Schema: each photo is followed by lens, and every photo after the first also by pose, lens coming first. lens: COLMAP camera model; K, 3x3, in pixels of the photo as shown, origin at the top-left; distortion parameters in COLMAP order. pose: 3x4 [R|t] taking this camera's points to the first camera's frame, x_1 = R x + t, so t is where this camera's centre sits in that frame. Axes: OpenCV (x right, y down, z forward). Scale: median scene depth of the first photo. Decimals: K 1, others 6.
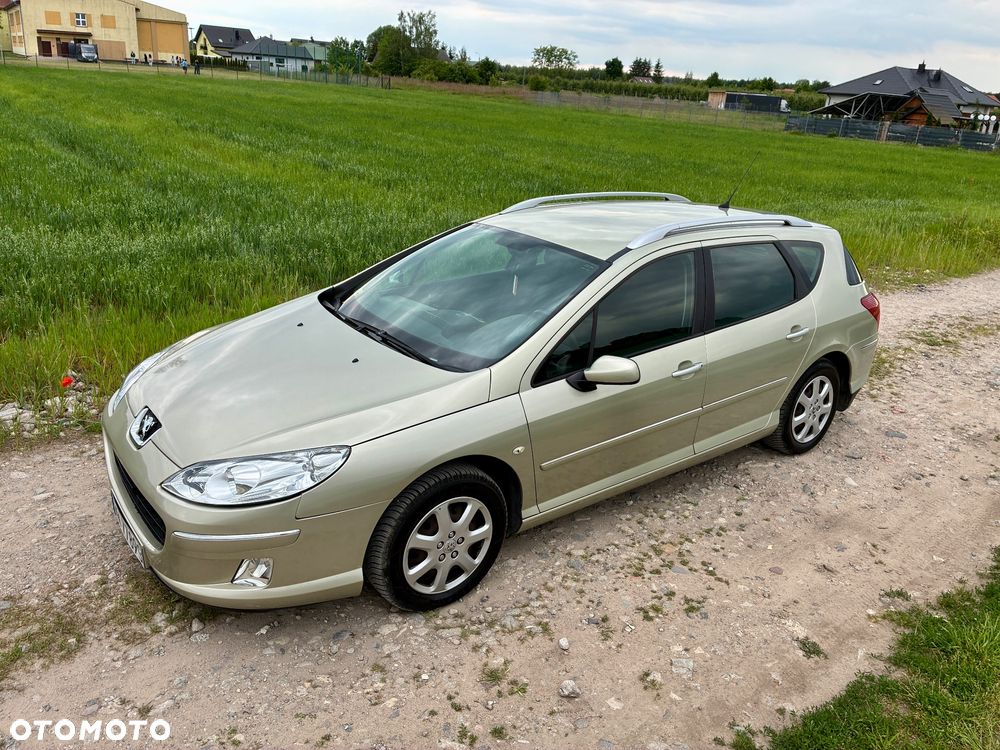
lens RADIAL K [[757.9, 0, 503.2], [0, 757.9, 375.6], [0, 0, 1]] dist [0.088215, -0.114984]
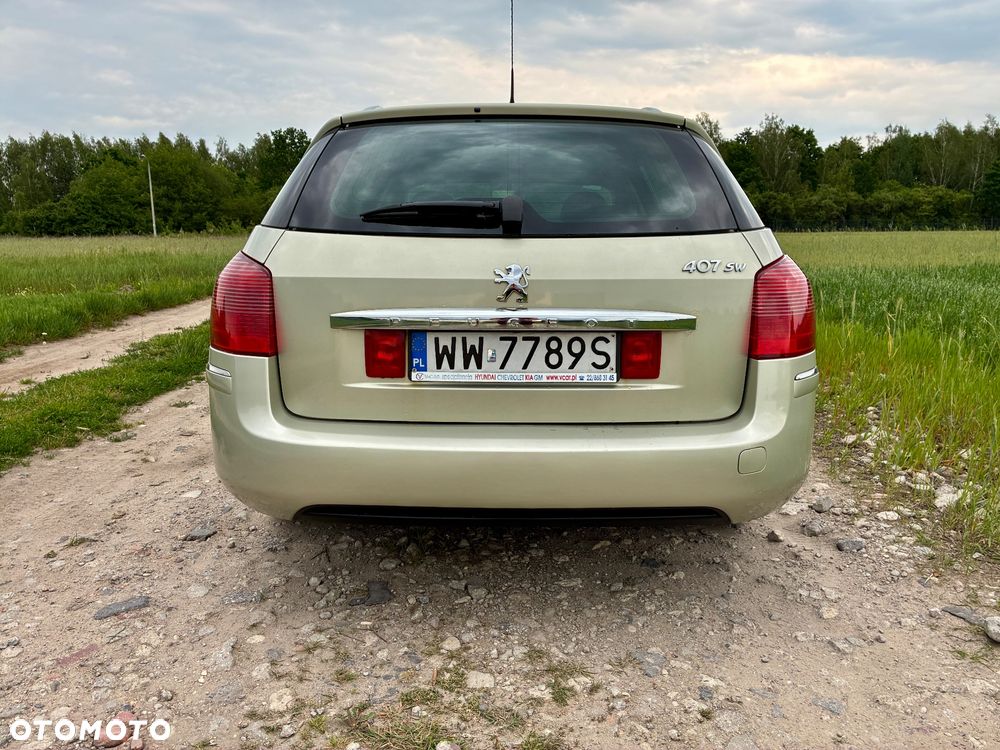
lens RADIAL K [[756.6, 0, 498.0], [0, 756.6, 357.9], [0, 0, 1]] dist [0.073500, -0.097985]
pose [[-0.616648, 0.062626, -0.784744, 1.057338], [-0.317443, 0.892415, 0.320664, -0.344772], [0.720399, 0.446848, -0.530426, 1.969979]]
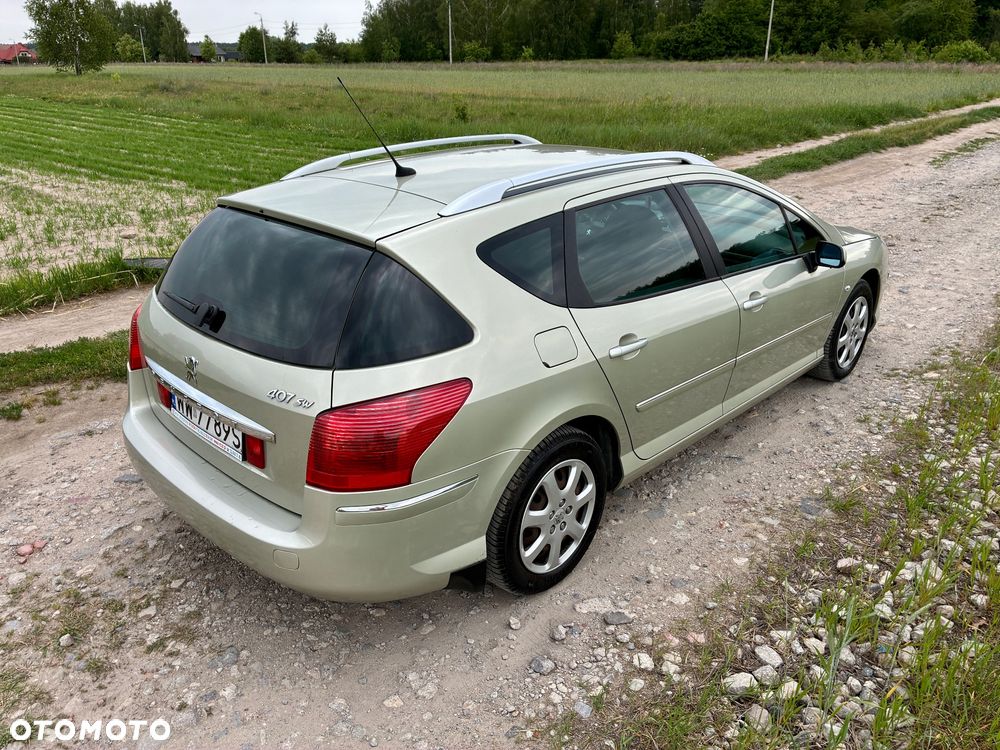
lens RADIAL K [[751.4, 0, 499.2], [0, 751.4, 368.4], [0, 0, 1]] dist [0.070966, -0.090746]
pose [[-0.986964, 0.000469, -0.160939, 0.448754], [-0.110160, 0.727061, 0.677678, -0.748950], [0.117331, 0.686573, -0.717532, 2.223852]]
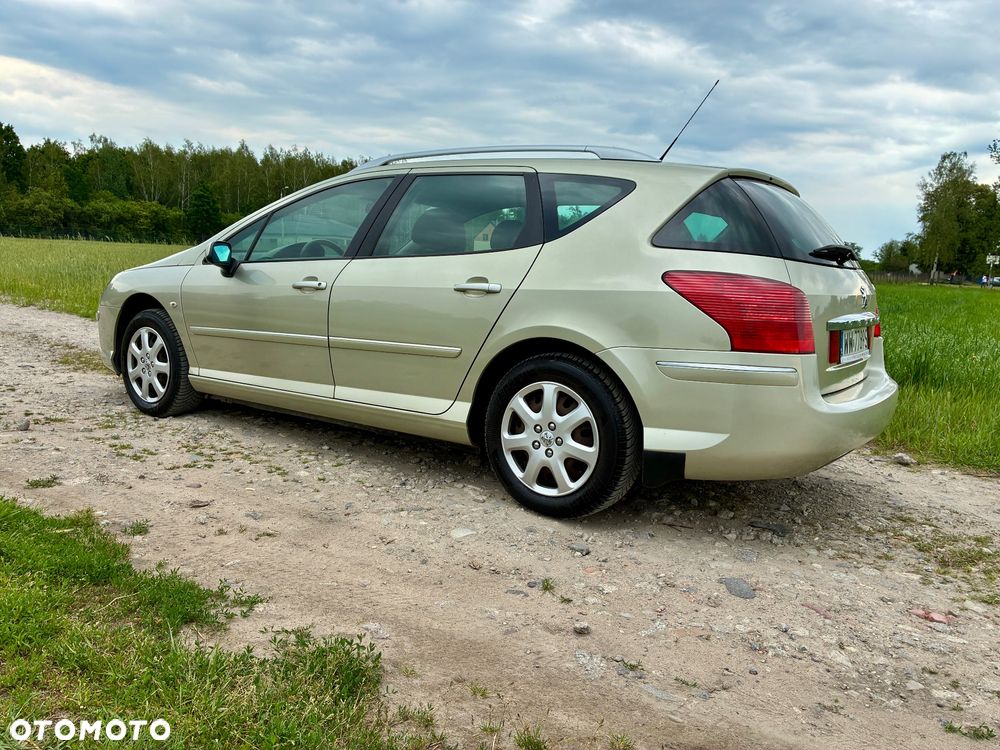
lens RADIAL K [[764.8, 0, 502.2], [0, 764.8, 364.7], [0, 0, 1]] dist [0.063562, -0.093024]
pose [[0.292957, 0.074194, -0.953243, 1.355335], [-0.369291, 0.928399, -0.041232, 0.039384], [0.881930, 0.364103, 0.299380, 1.062864]]
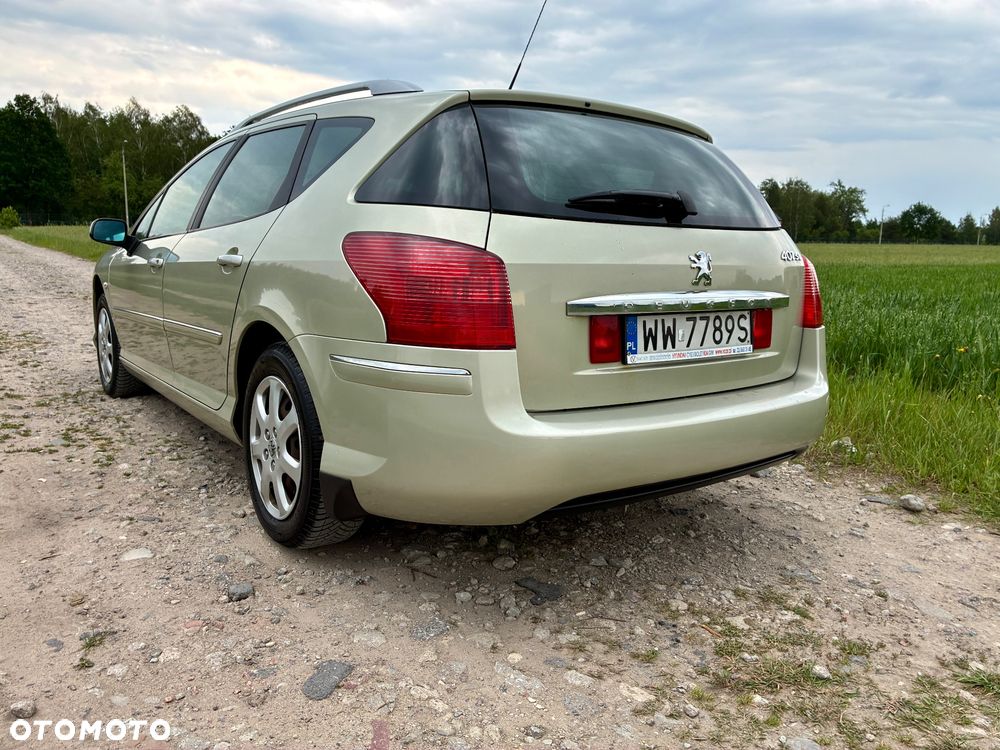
lens RADIAL K [[764.8, 0, 502.2], [0, 764.8, 364.7], [0, 0, 1]] dist [0.063562, -0.093024]
pose [[-0.023687, 0.094248, -0.995267, 1.236558], [-0.384143, 0.918259, 0.096098, -0.150832], [0.922970, 0.384601, 0.014454, 1.543469]]
